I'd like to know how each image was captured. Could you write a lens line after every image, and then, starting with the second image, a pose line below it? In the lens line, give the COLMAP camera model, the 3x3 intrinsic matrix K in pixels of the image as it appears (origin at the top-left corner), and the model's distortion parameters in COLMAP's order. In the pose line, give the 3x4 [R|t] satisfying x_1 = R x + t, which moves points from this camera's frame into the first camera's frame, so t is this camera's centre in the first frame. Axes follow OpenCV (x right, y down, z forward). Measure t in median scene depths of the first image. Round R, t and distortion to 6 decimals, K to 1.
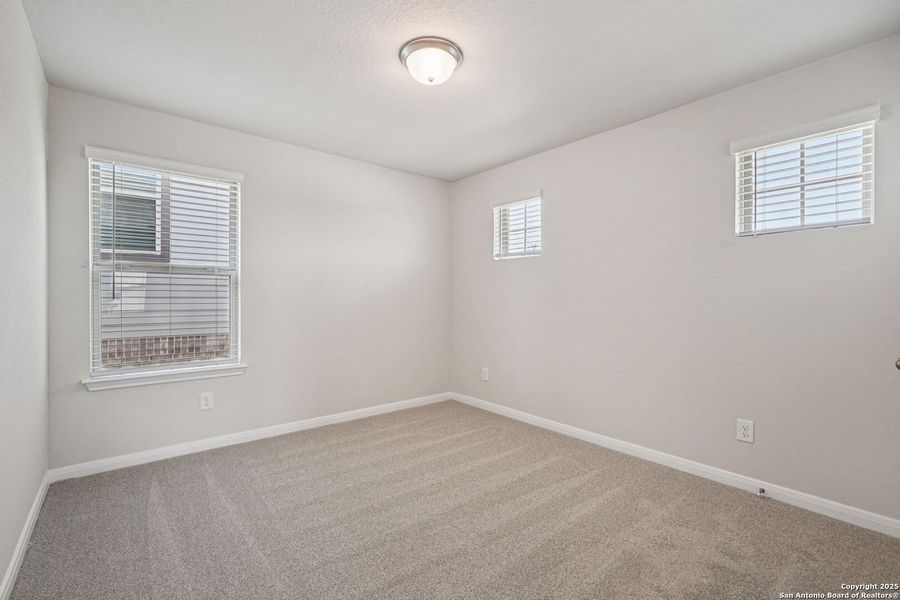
lens RADIAL K [[403.5, 0, 449.1], [0, 403.5, 297.8], [0, 0, 1]] dist [-0.003626, -0.000013]
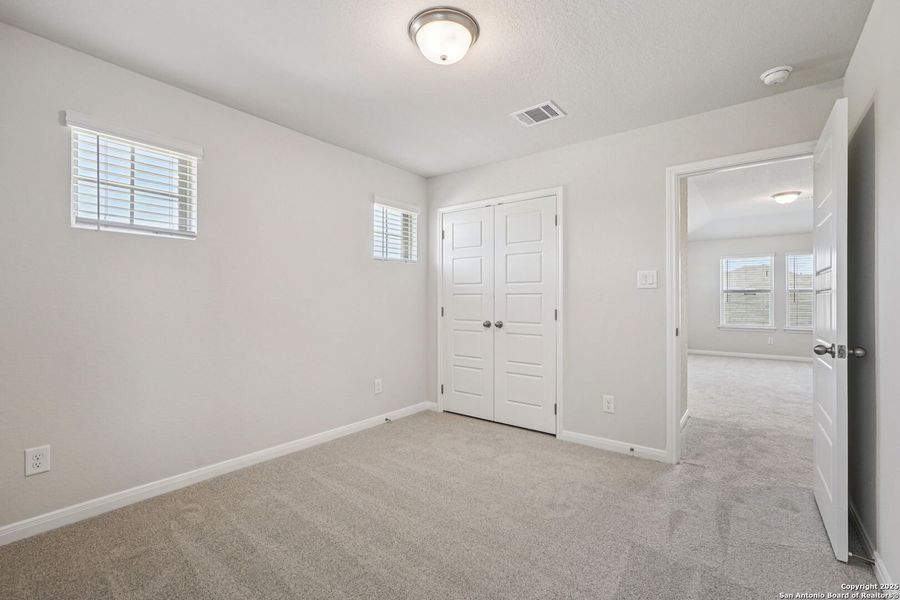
lens RADIAL K [[403.5, 0, 449.1], [0, 403.5, 297.8], [0, 0, 1]] dist [-0.003626, -0.000013]
pose [[-0.224216, -0.006207, 0.974520, -0.680610], [-0.009680, 0.999945, 0.004142, -0.014094], [-0.974491, -0.008505, -0.224264, 0.883582]]
